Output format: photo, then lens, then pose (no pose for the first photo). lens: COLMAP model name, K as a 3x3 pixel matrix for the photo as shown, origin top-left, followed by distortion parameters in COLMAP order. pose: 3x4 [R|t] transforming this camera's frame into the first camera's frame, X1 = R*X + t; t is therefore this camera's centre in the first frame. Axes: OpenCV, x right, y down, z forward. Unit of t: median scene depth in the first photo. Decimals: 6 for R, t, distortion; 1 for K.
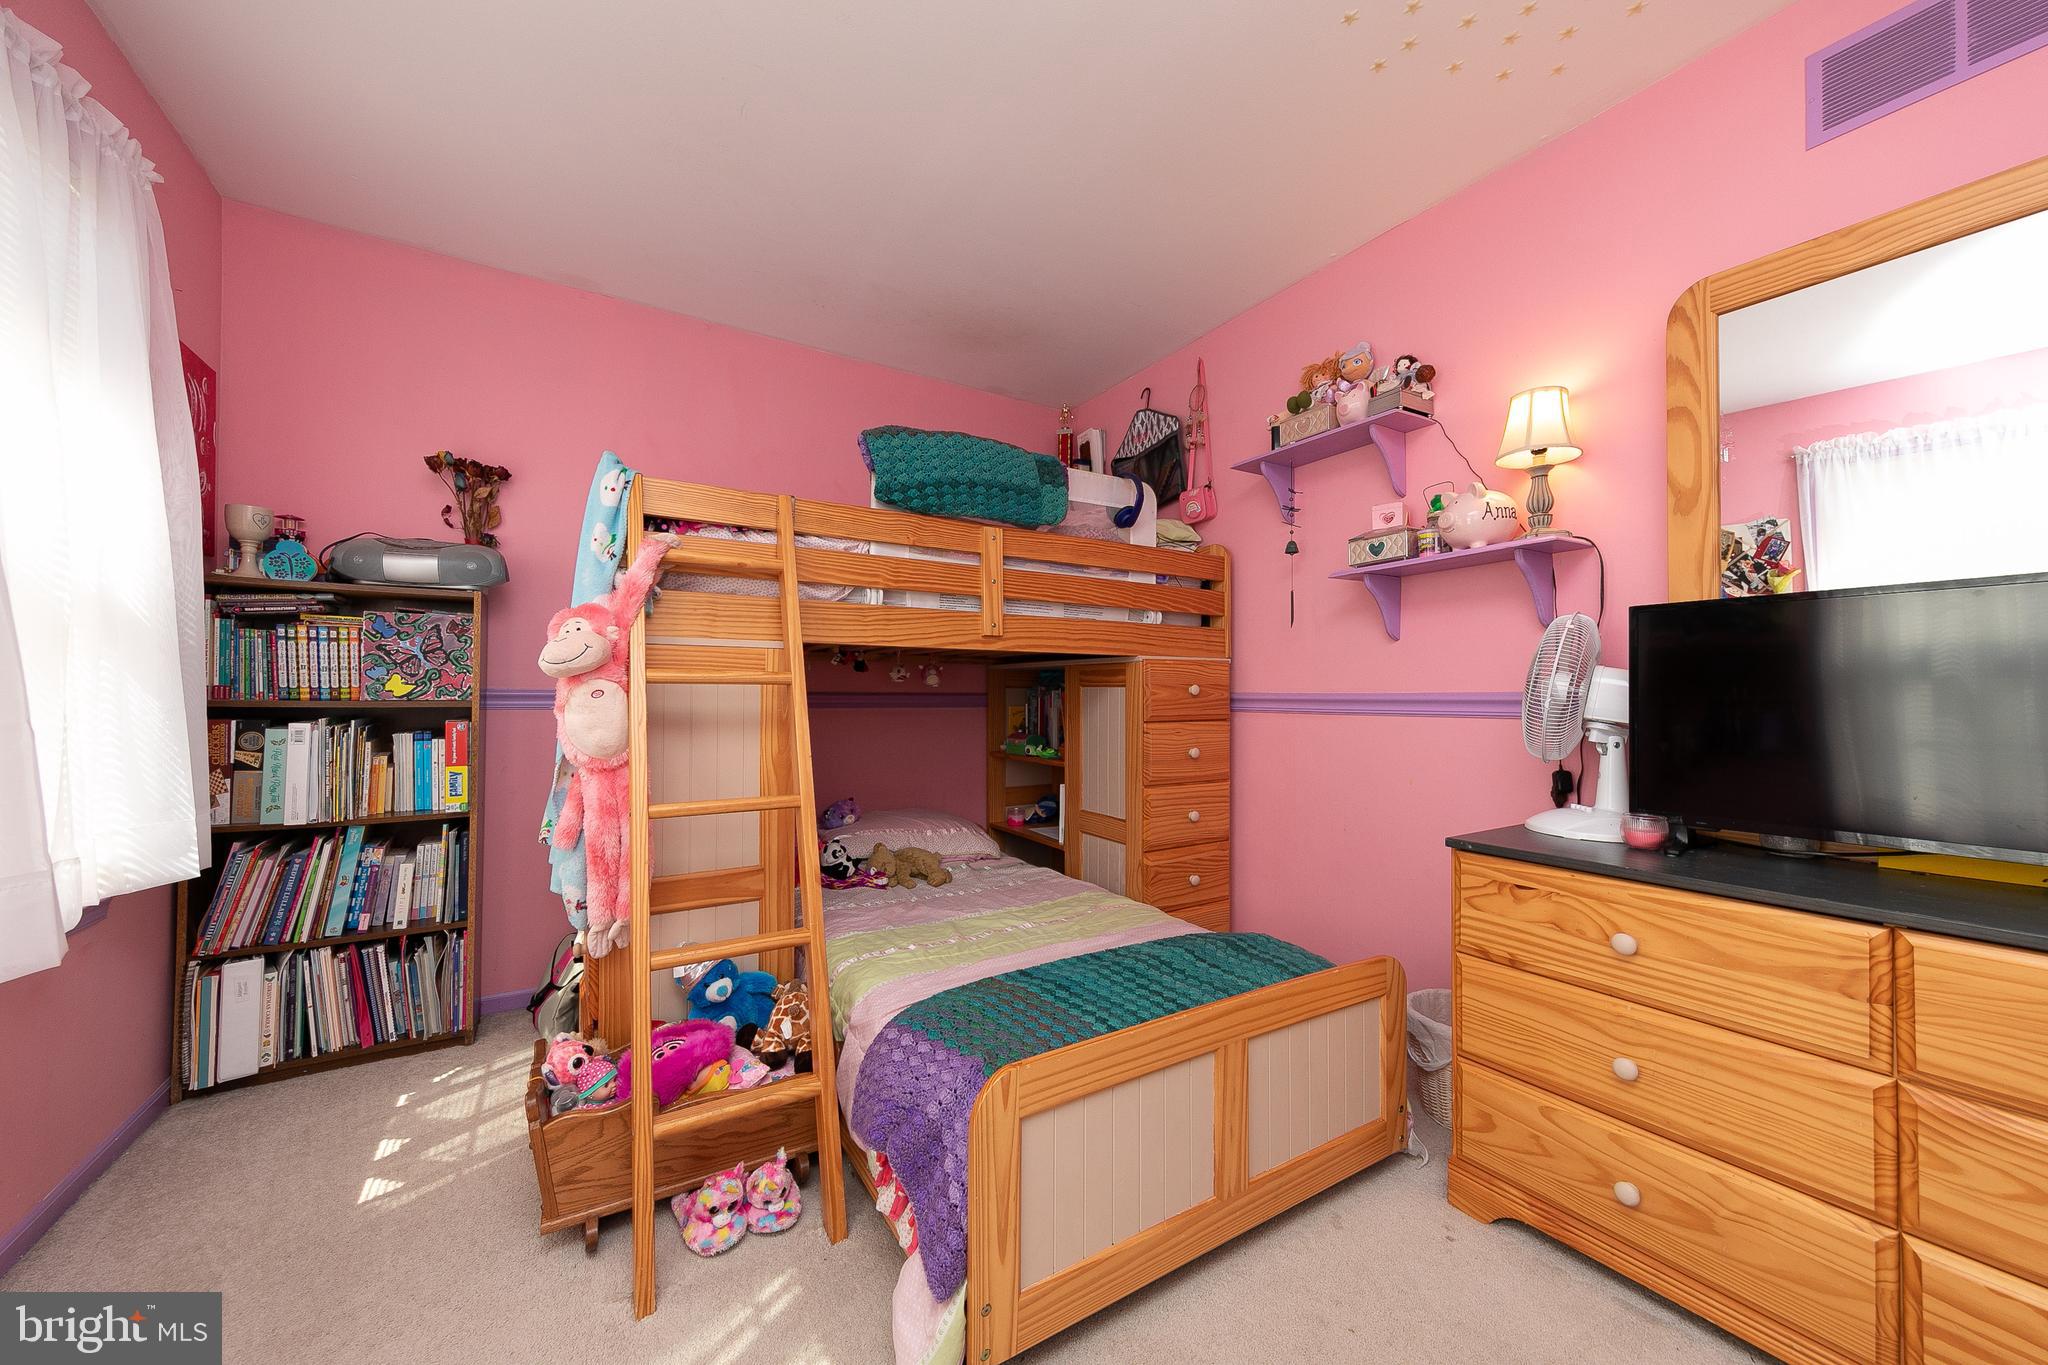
lens RADIAL K [[761.8, 0, 1031.1], [0, 761.8, 682.1], [0, 0, 1]] dist [0.008450, -0.001450]
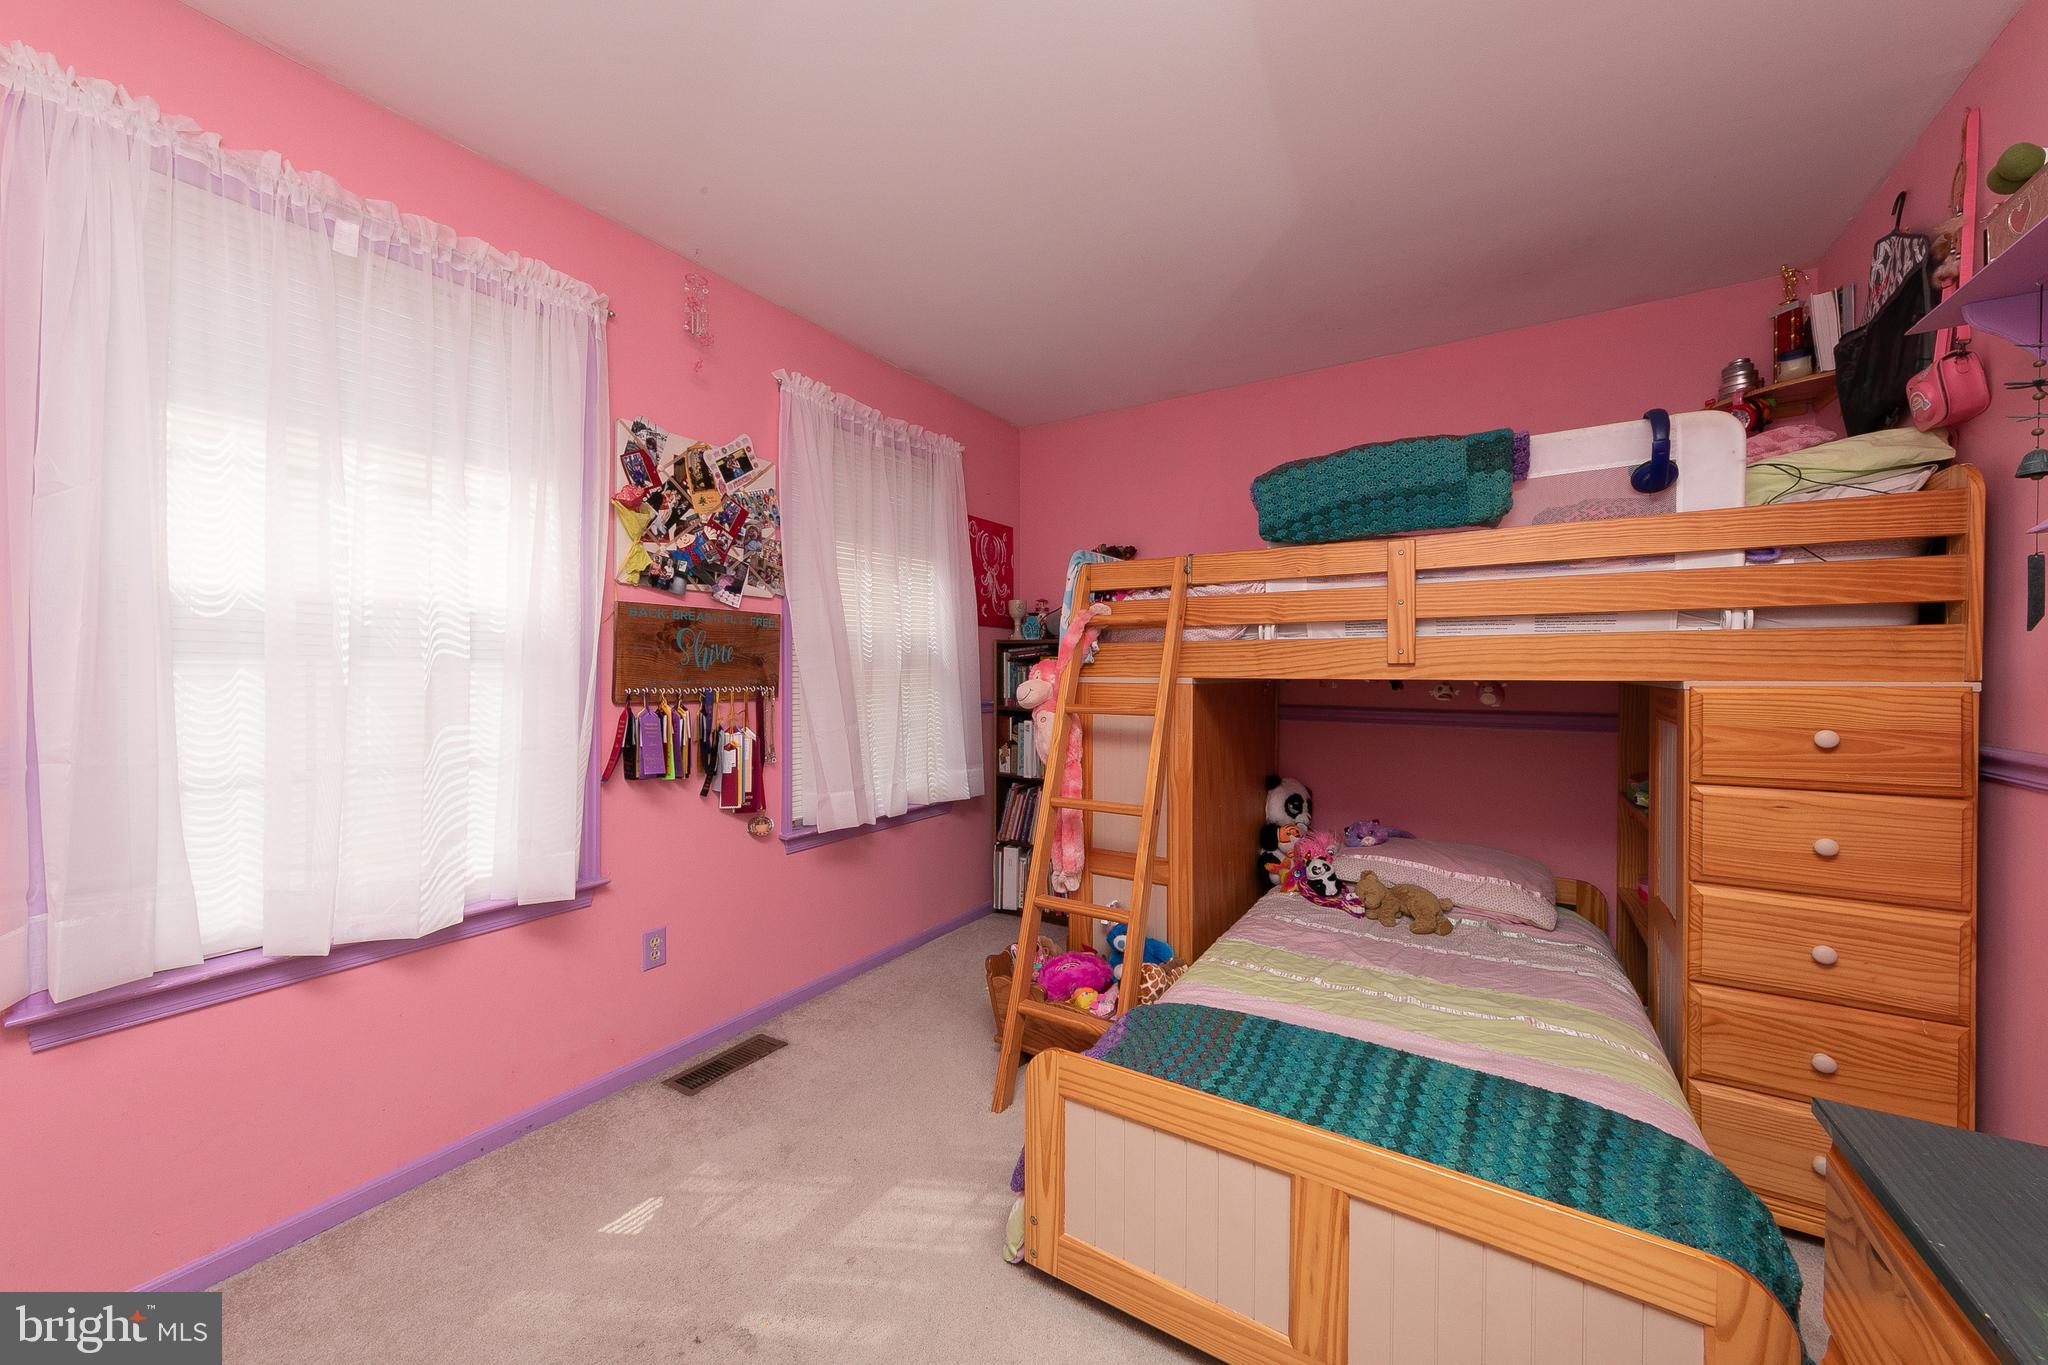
lens RADIAL K [[761.8, 0, 1025.4], [0, 761.8, 677.4], [0, 0, 1]] dist [0.008450, -0.001450]
pose [[0.420891, 0.007477, -0.907080, 0.619304], [0.018325, 0.999692, 0.016743, -0.073924], [0.906926, -0.023669, 0.420625, 0.251292]]
